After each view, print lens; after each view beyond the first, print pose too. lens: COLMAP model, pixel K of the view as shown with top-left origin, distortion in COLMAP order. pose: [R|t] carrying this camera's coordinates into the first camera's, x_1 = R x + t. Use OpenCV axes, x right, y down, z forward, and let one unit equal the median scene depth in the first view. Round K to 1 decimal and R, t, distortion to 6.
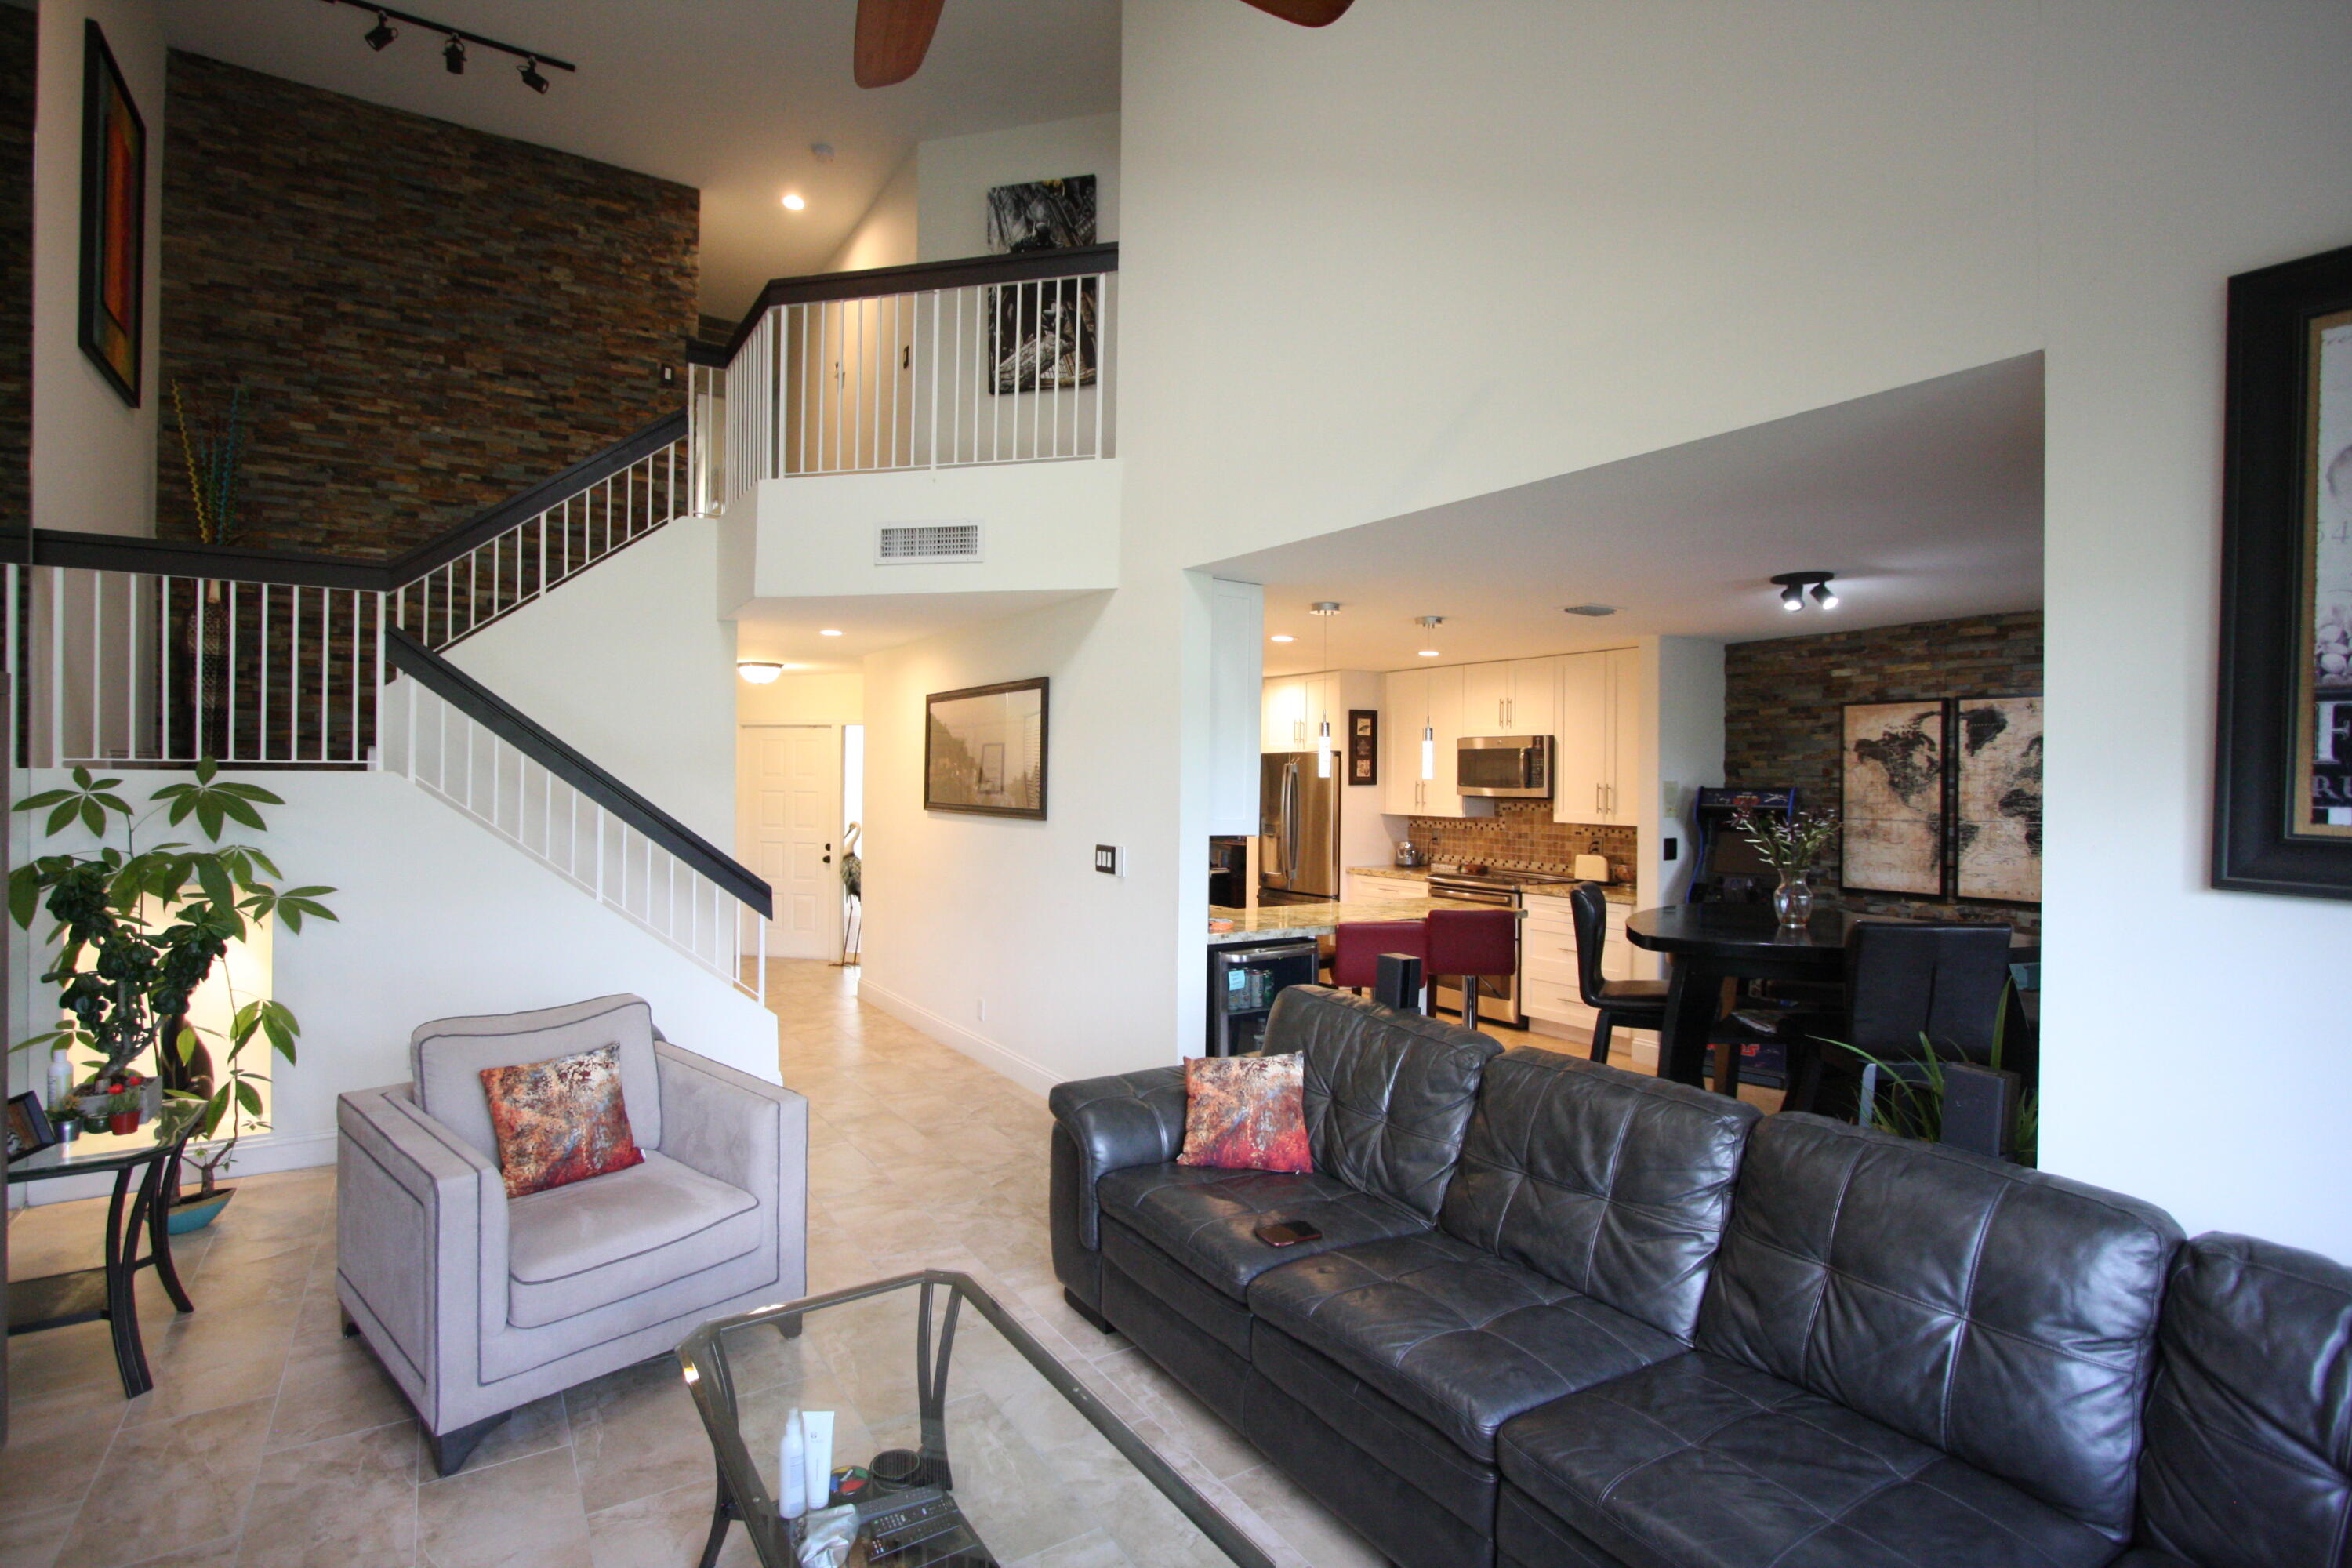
lens RADIAL K [[1084.7, 0, 1152.2], [0, 1084.7, 780.4], [0, 0, 1]] dist [-0.015885, 0.000863]
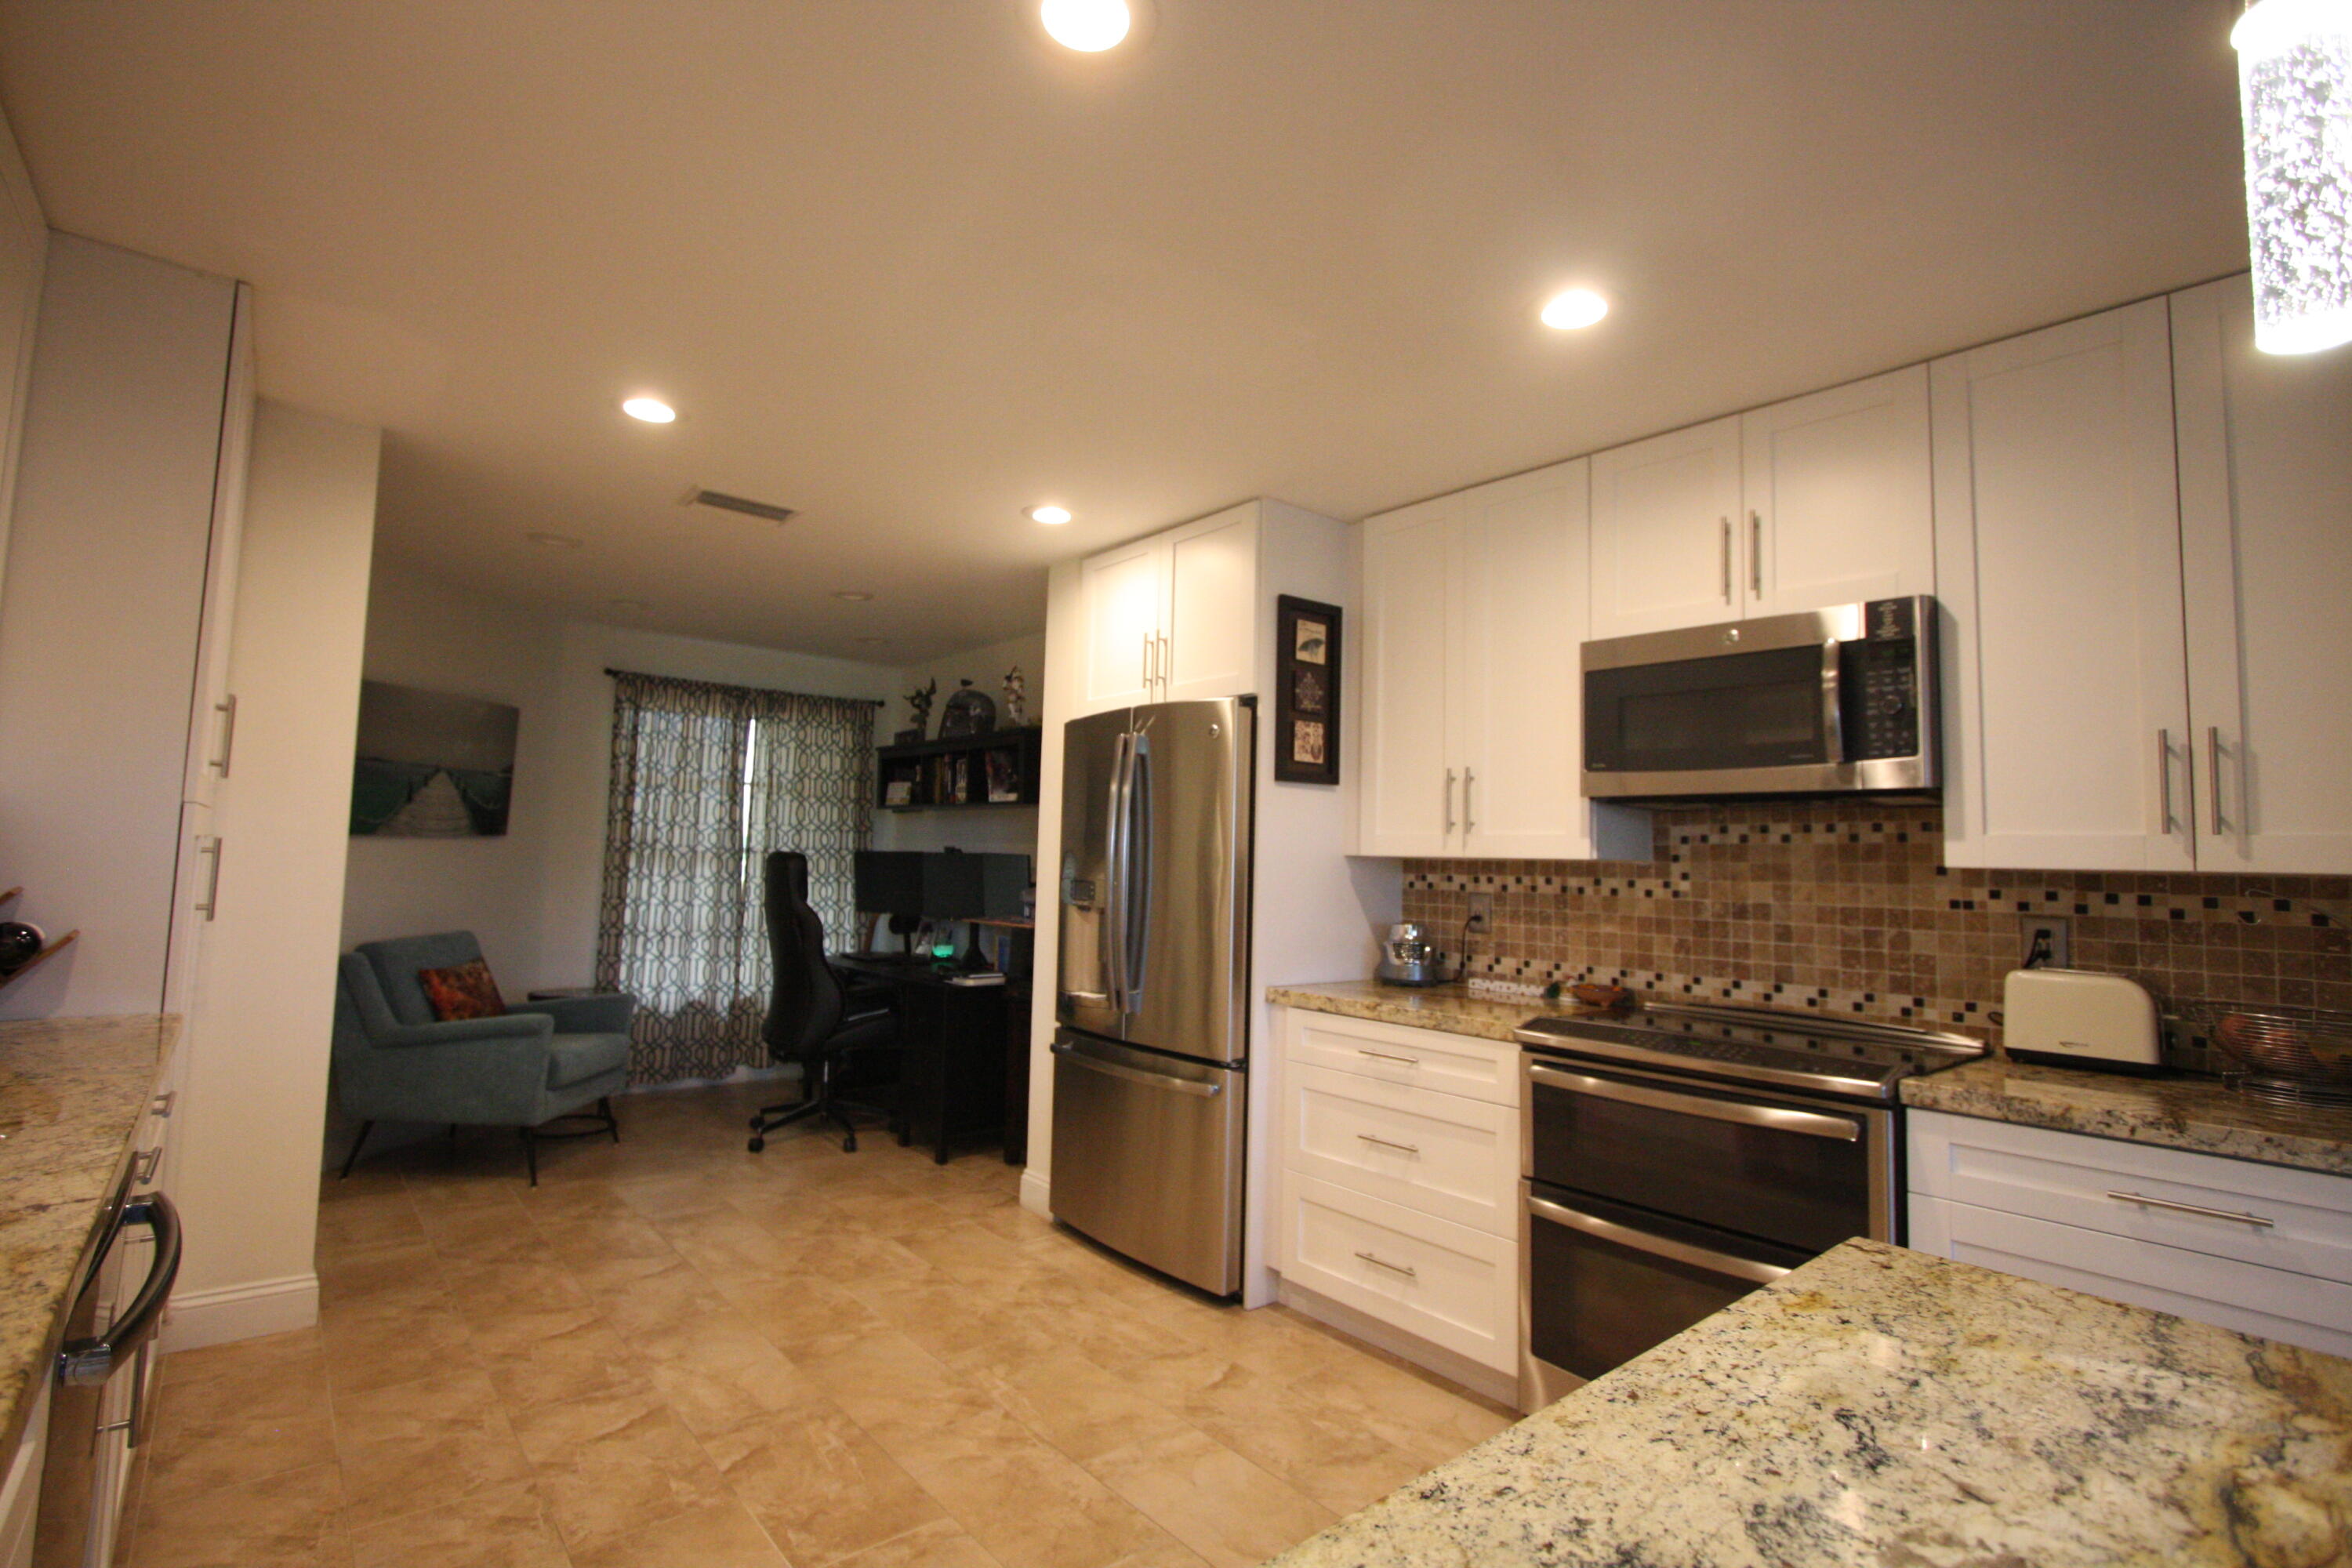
lens RADIAL K [[1084.7, 0, 1131.5], [0, 1084.7, 777.7], [0, 0, 1]] dist [-0.015885, 0.000863]
pose [[0.993343, 0.027864, 0.111775, 0.113010], [-0.019298, 0.996844, -0.077003, 0.047838], [-0.113568, 0.074333, 0.990746, 0.822379]]
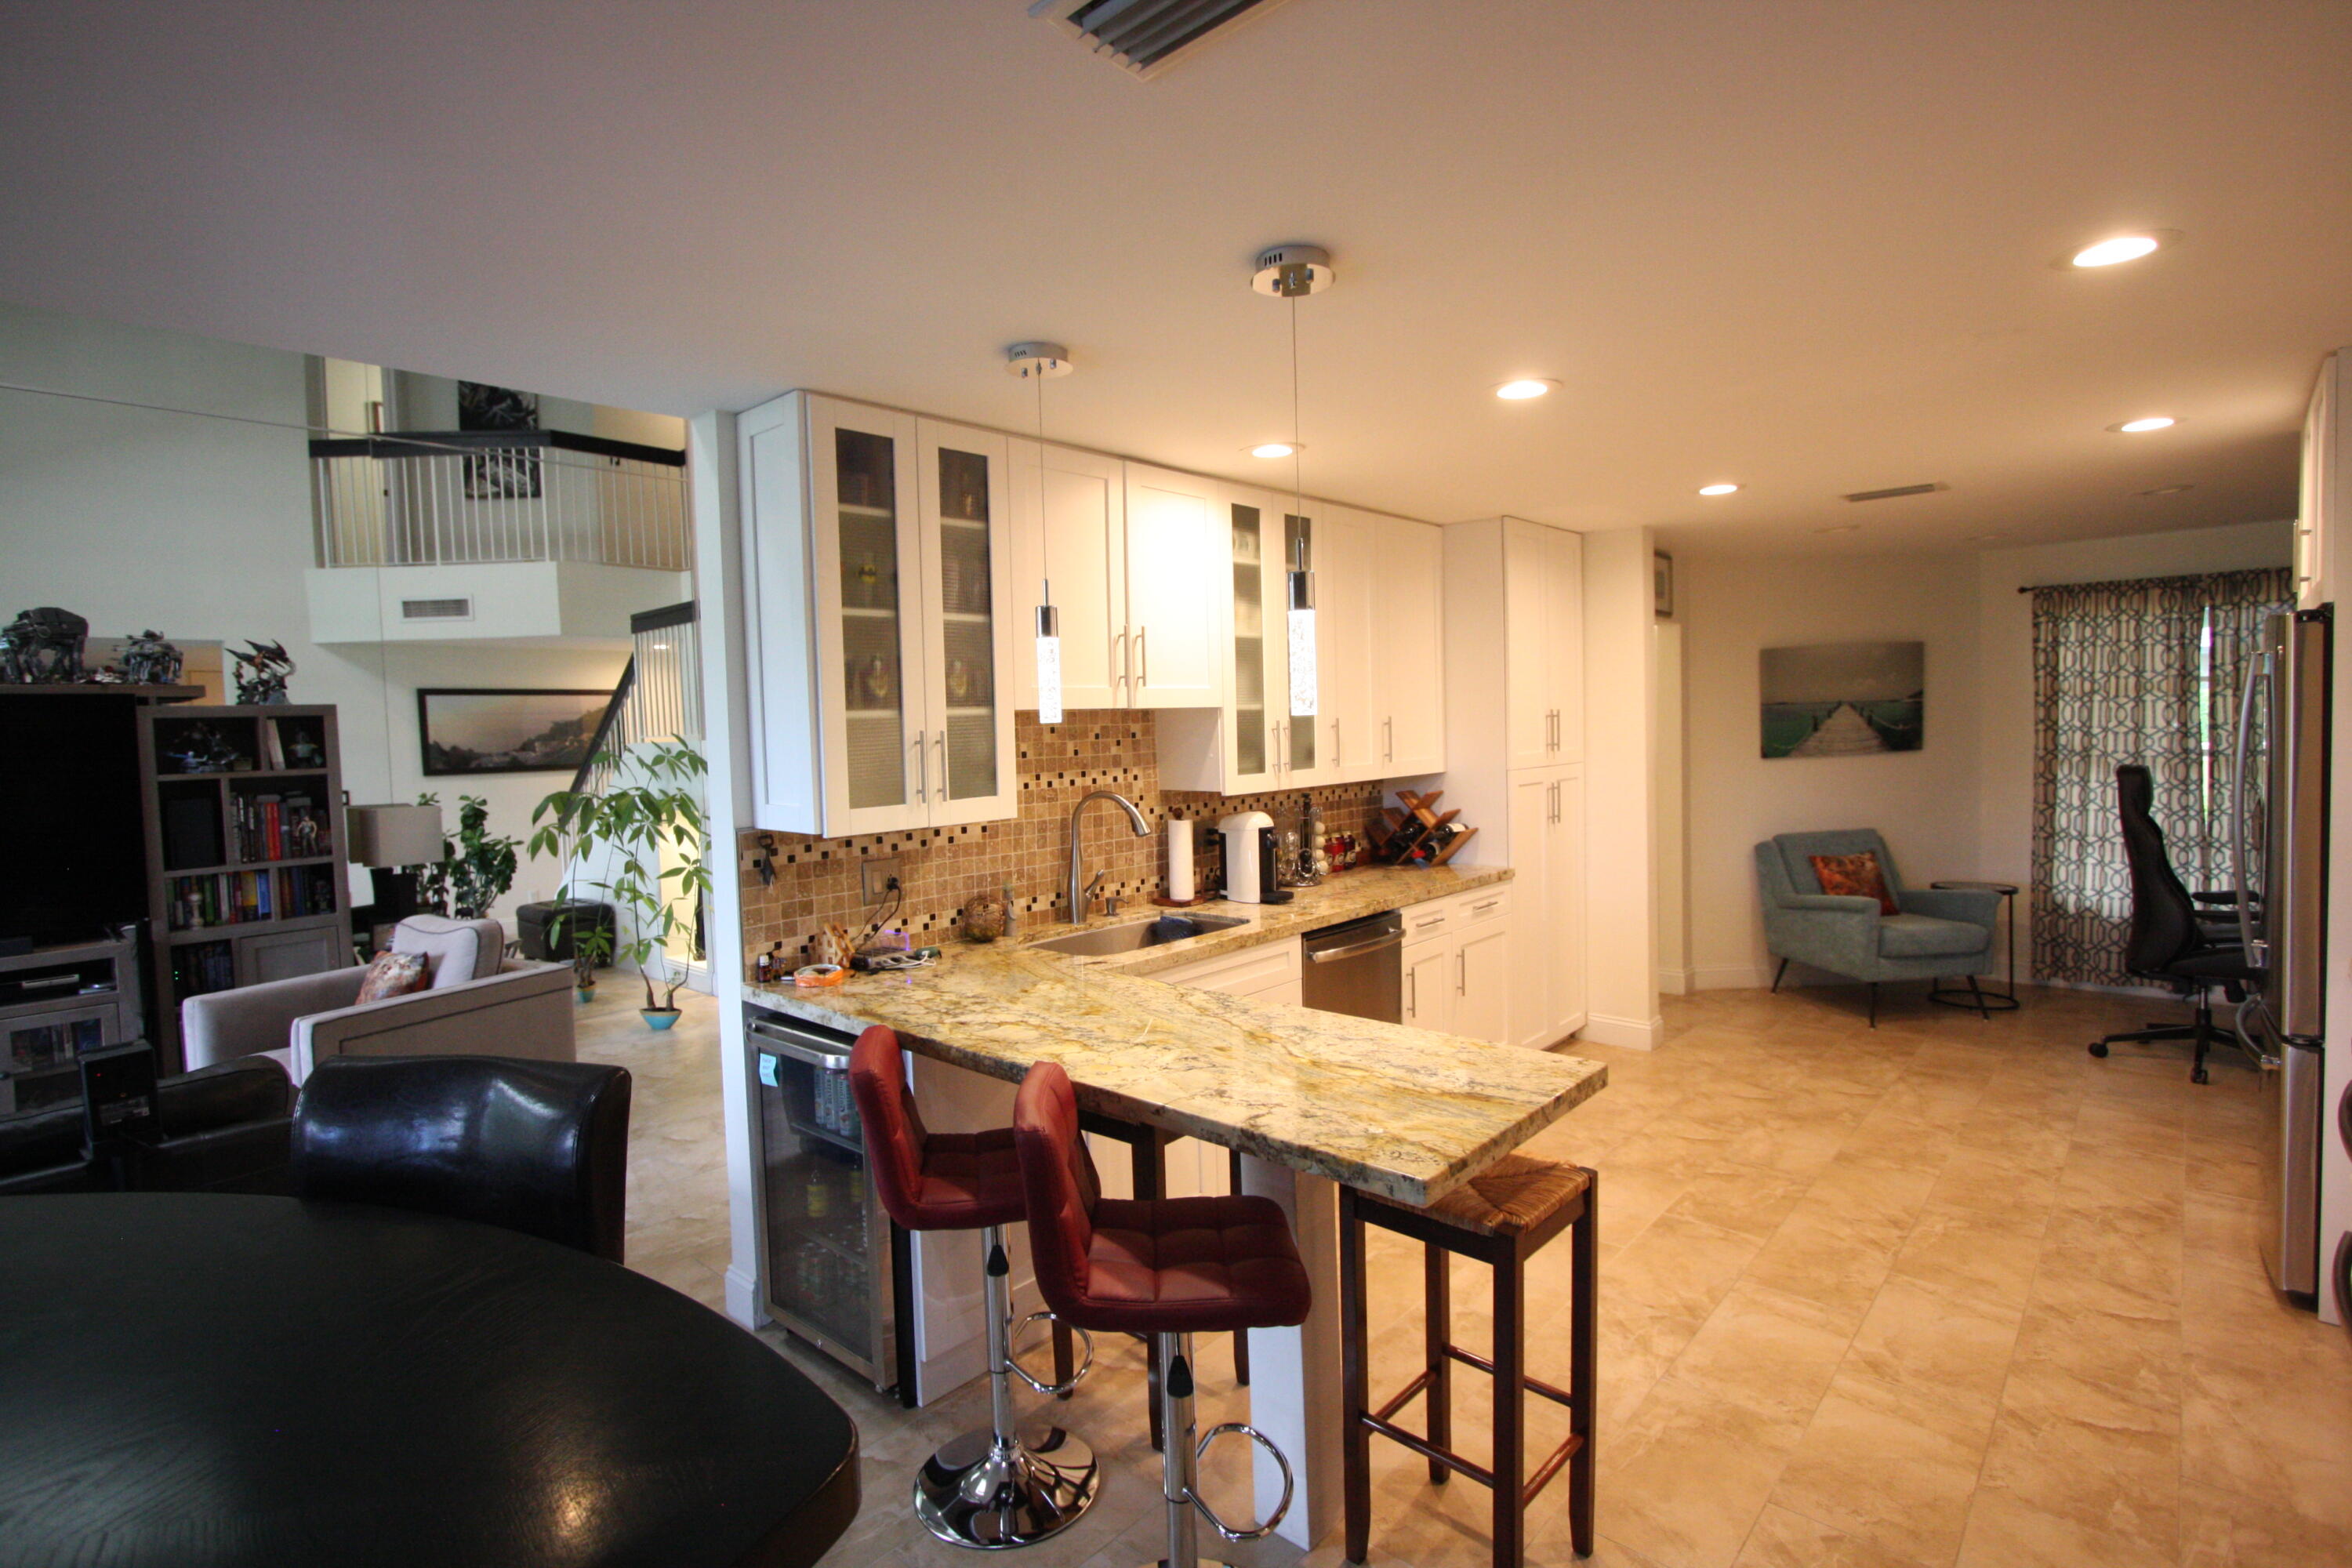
lens RADIAL K [[1084.7, 0, 1167.1], [0, 1084.7, 776.2], [0, 0, 1]] dist [-0.015885, 0.000863]
pose [[0.255581, 0.025104, -0.966462, 0.541923], [0.030452, 0.998958, 0.034002, 0.003511], [0.966308, -0.038121, 0.254550, 0.778188]]
